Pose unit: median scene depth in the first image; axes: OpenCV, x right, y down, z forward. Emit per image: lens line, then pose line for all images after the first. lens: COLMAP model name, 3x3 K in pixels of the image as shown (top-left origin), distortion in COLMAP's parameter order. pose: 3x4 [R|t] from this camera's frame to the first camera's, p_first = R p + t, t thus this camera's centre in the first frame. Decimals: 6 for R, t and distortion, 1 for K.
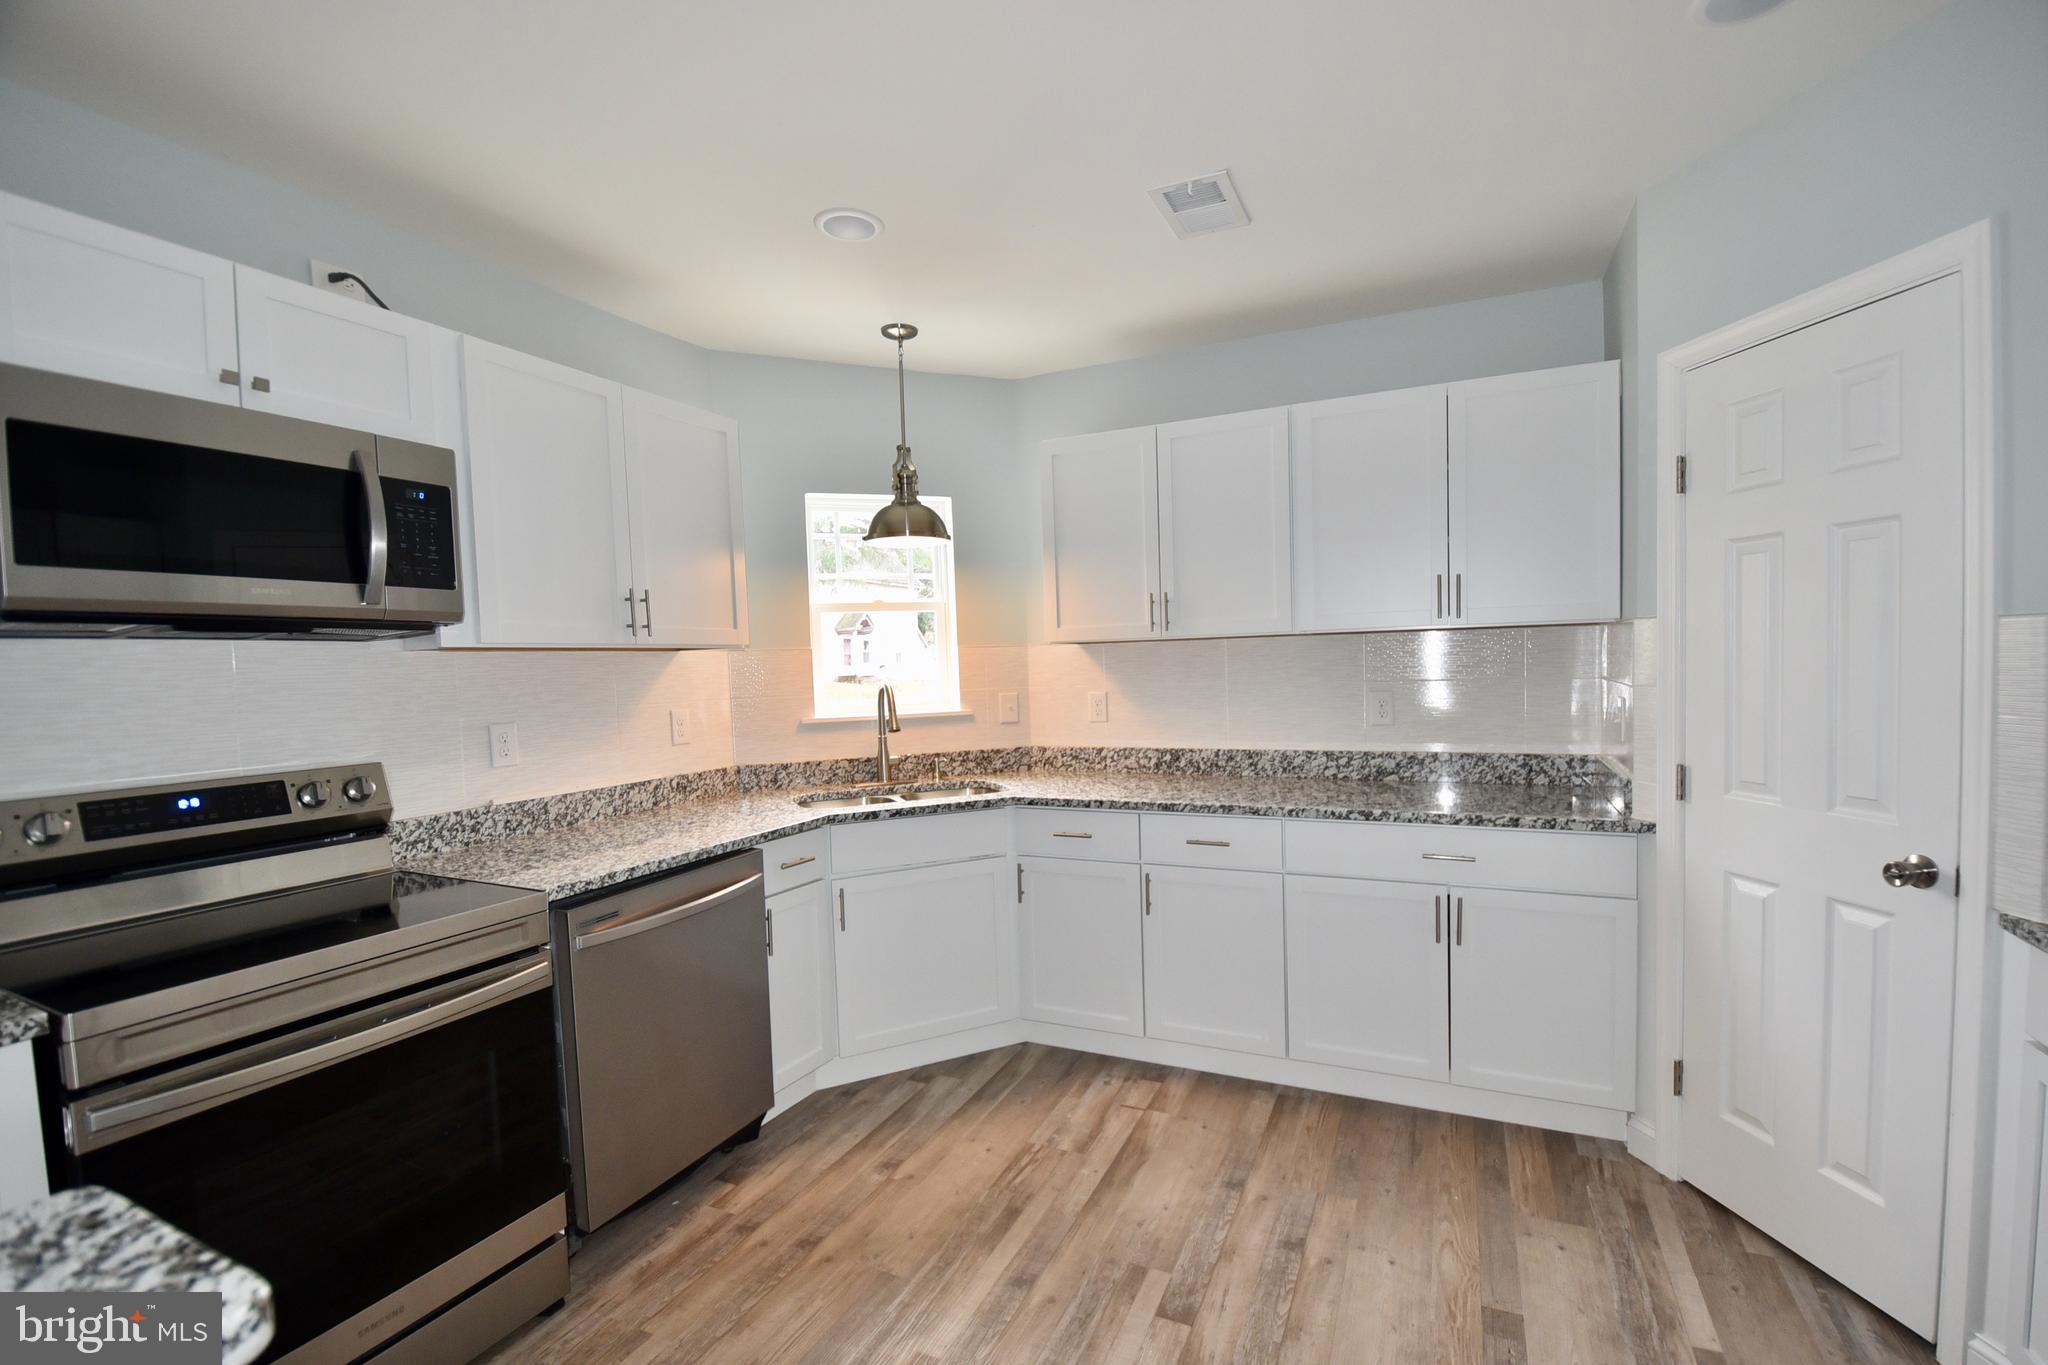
lens RADIAL K [[893.7, 0, 1040.9], [0, 893.7, 701.7], [0, 0, 1]] dist [0.023846, -0.029448]
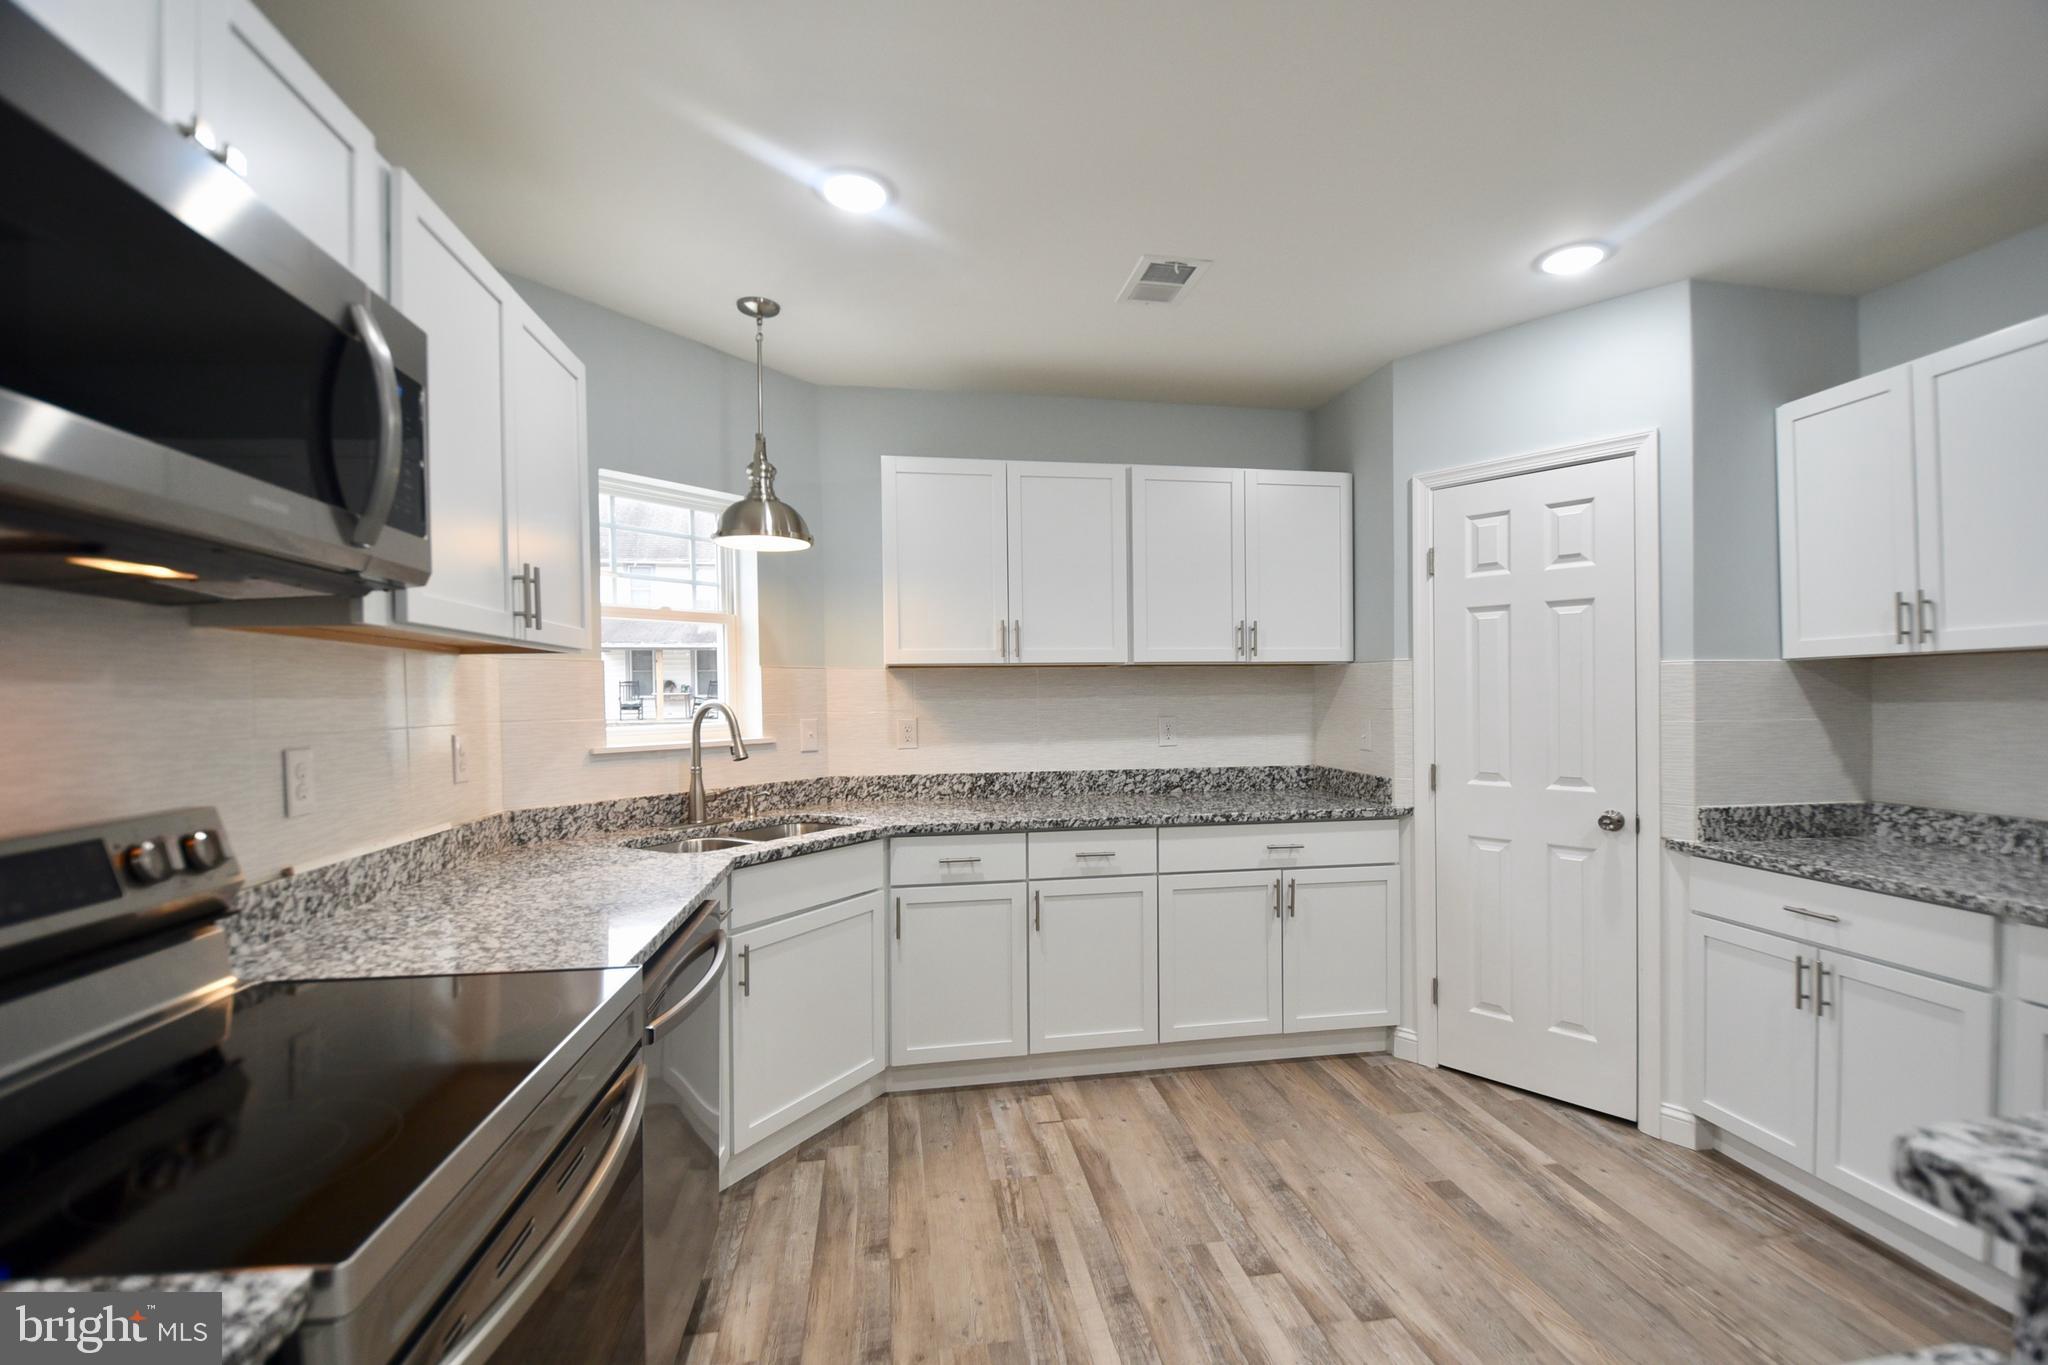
lens RADIAL K [[893.7, 0, 1040.9], [0, 893.7, 701.7], [0, 0, 1]] dist [0.023846, -0.029448]
pose [[0.824746, 0.016741, 0.565256, -0.476613], [0.011982, 0.998820, -0.047063, 0.024635], [-0.565377, 0.045588, 0.823572, 0.145339]]
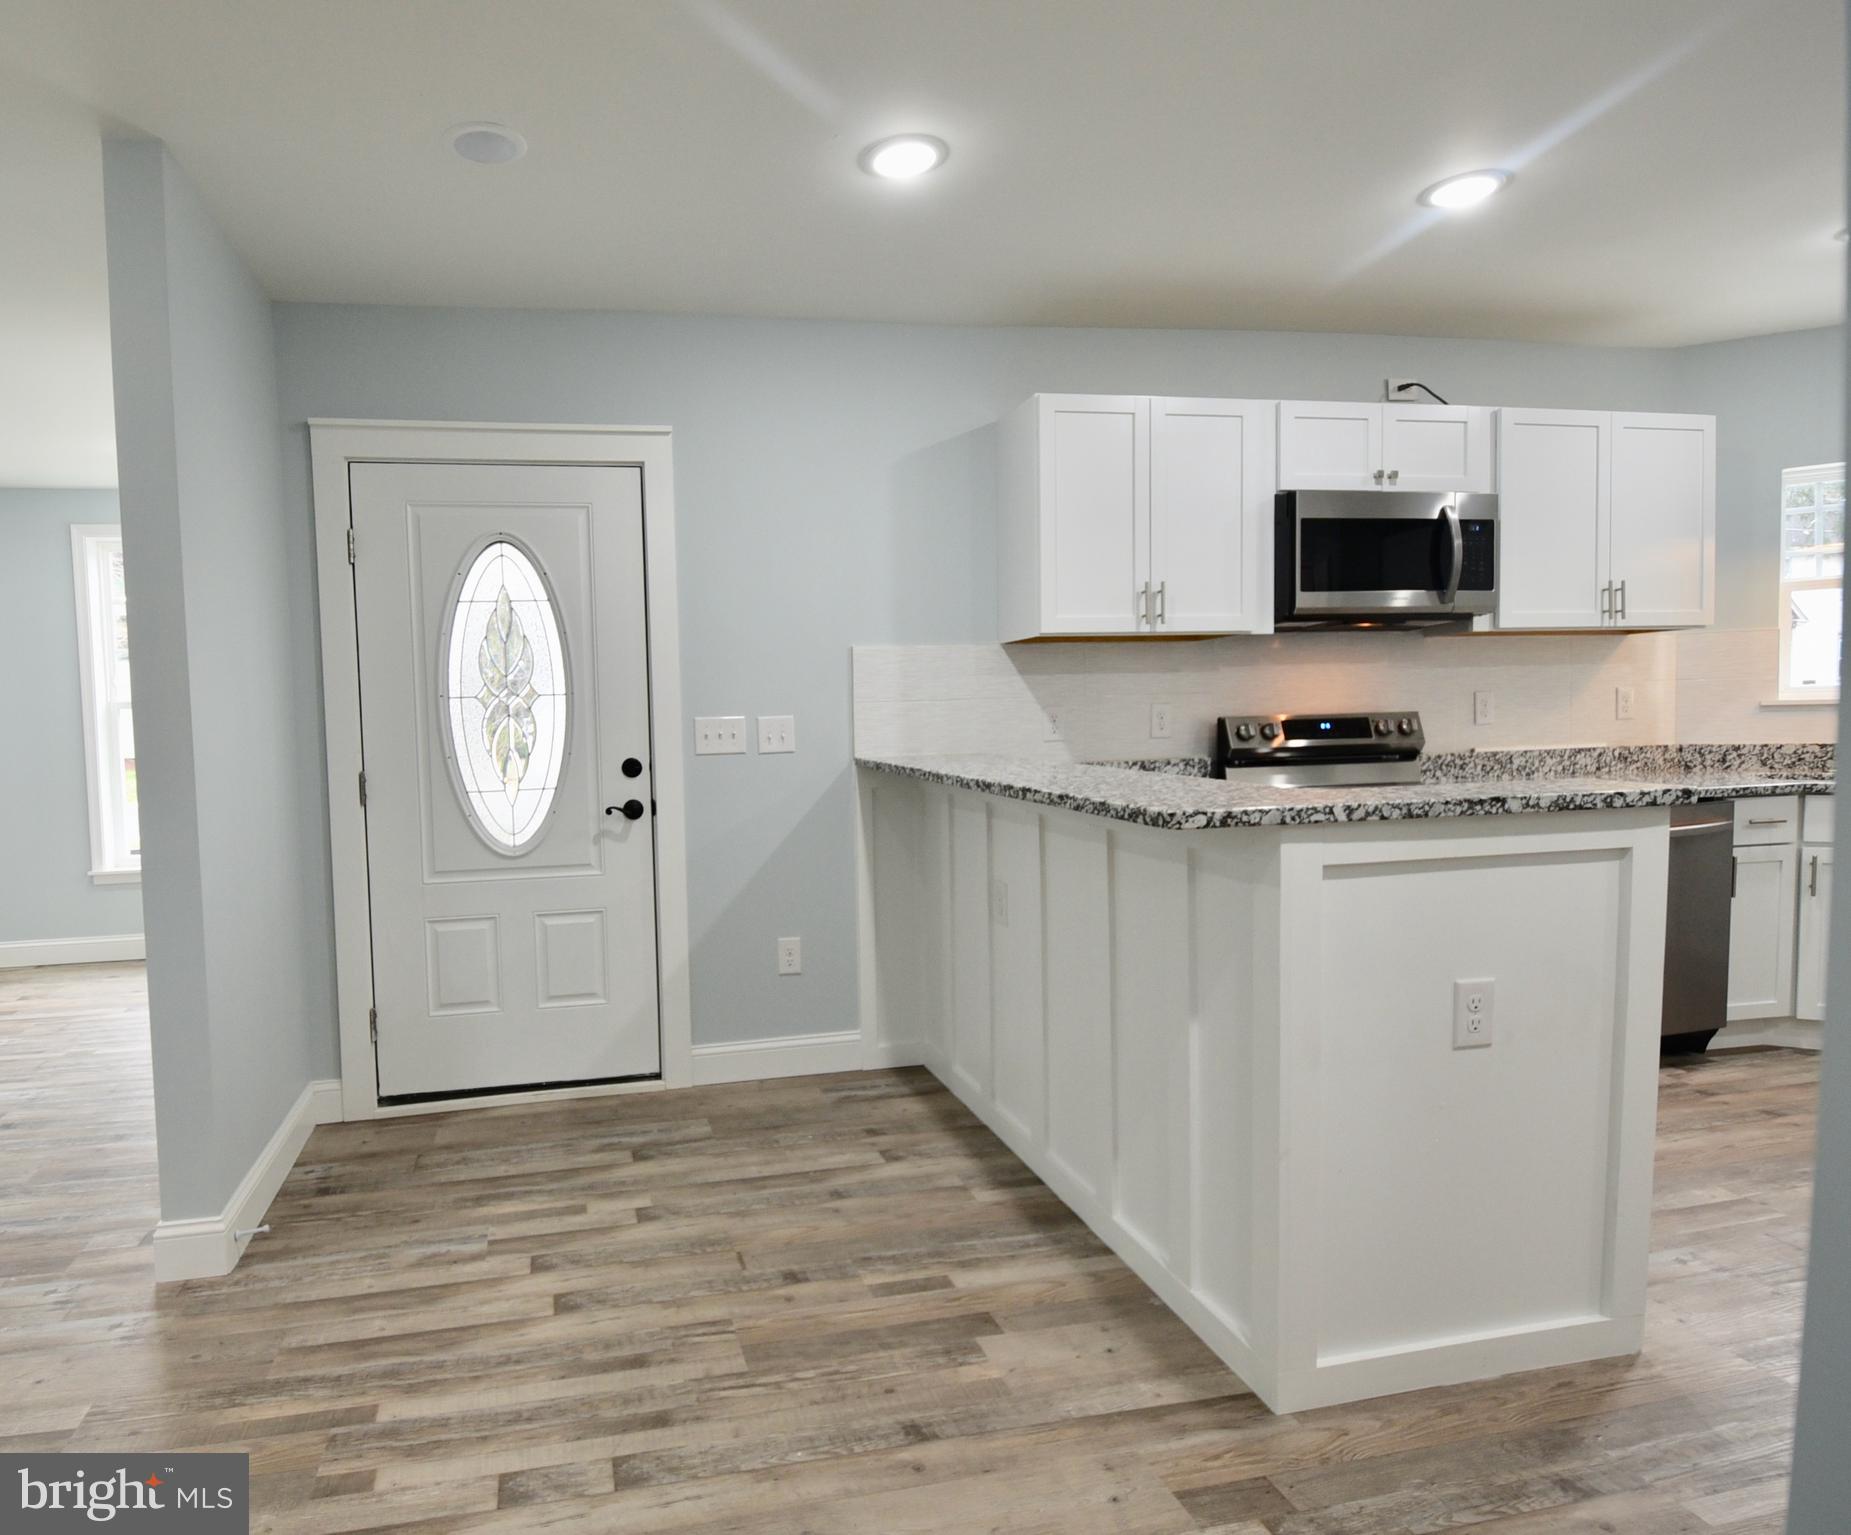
lens RADIAL K [[1048.2, 0, 721.9], [0, 1048.2, 783.3], [0, 0, 1]] dist [0.003830, -0.018282]
pose [[0.556416, 0.066546, -0.828235, 0.055003], [-0.024964, 0.997677, 0.063389, 0.081596], [0.830529, -0.014595, 0.556784, -0.722738]]
